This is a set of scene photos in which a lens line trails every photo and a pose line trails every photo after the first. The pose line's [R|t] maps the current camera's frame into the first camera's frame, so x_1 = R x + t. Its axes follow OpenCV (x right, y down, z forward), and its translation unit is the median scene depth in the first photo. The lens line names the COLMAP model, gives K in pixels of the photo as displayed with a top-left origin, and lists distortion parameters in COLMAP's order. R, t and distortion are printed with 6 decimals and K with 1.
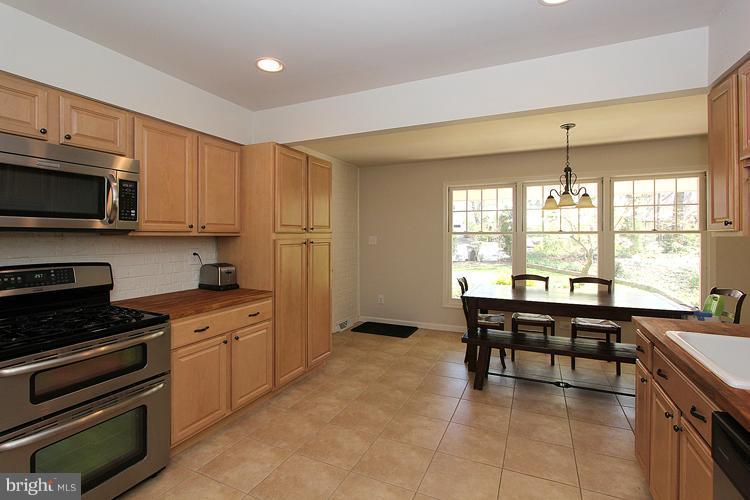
lens RADIAL K [[356.8, 0, 372.0], [0, 356.8, 237.9], [0, 0, 1]] dist [-0.003805, -0.000929]
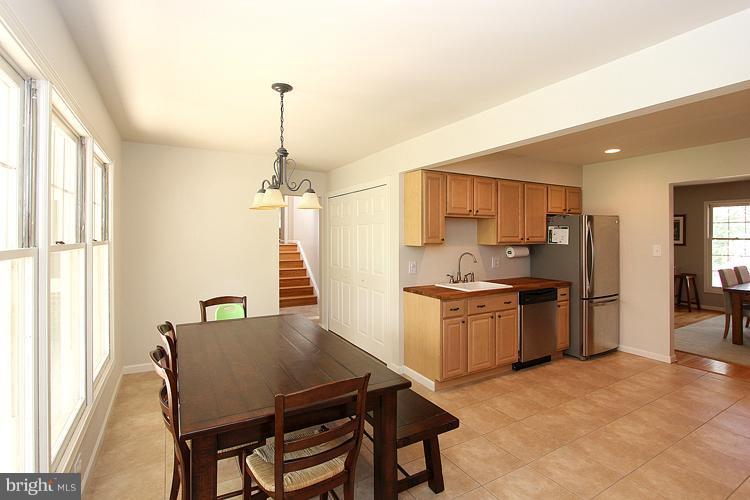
lens RADIAL K [[369.3, 0, 391.3], [0, 369.3, 236.2], [0, 0, 1]] dist [-0.002037, -0.000244]
pose [[-0.832577, 0.002022, 0.553905, -0.007039], [0.006221, 0.999964, 0.005700, -0.043506], [-0.553874, 0.008192, -0.832560, 1.728409]]
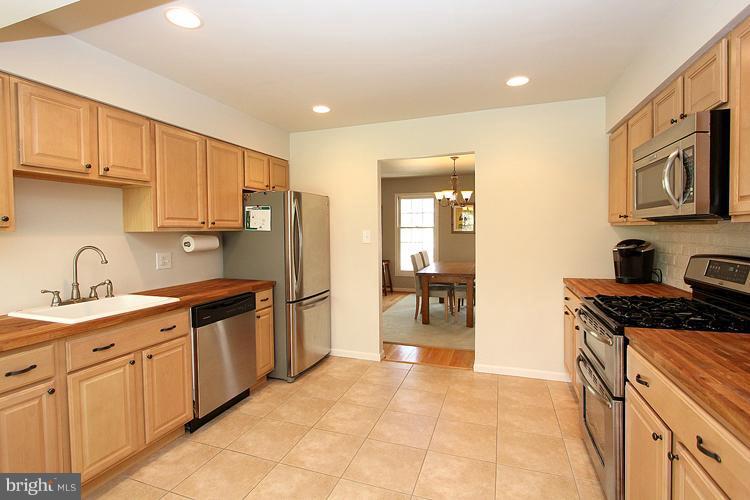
lens RADIAL K [[356.8, 0, 372.0], [0, 356.8, 237.9], [0, 0, 1]] dist [-0.003805, -0.000929]
pose [[-0.995930, 0.012399, -0.089270, 0.018388], [0.009995, 0.999577, 0.027322, -0.002190], [0.089571, 0.026318, -0.995633, 1.180495]]
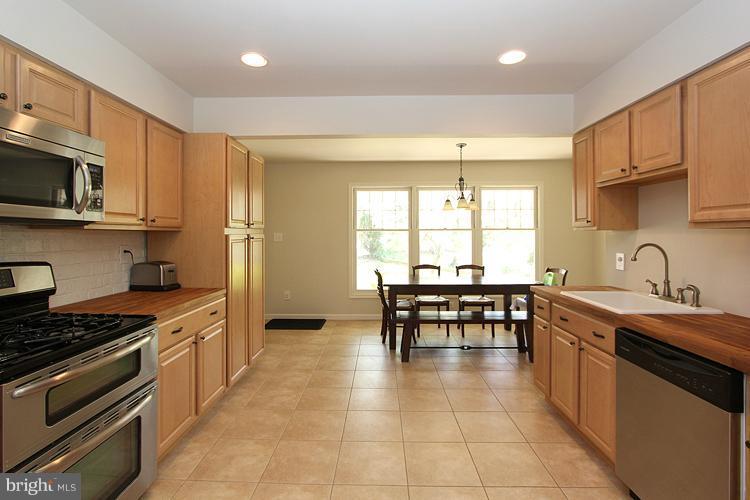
lens RADIAL K [[356.8, 0, 372.0], [0, 356.8, 237.9], [0, 0, 1]] dist [-0.003805, -0.000929]
pose [[0.916409, -0.006282, 0.400193, -0.292104], [0.004888, 0.999978, 0.004505, 0.010829], [-0.400213, -0.002173, 0.916420, -0.039578]]
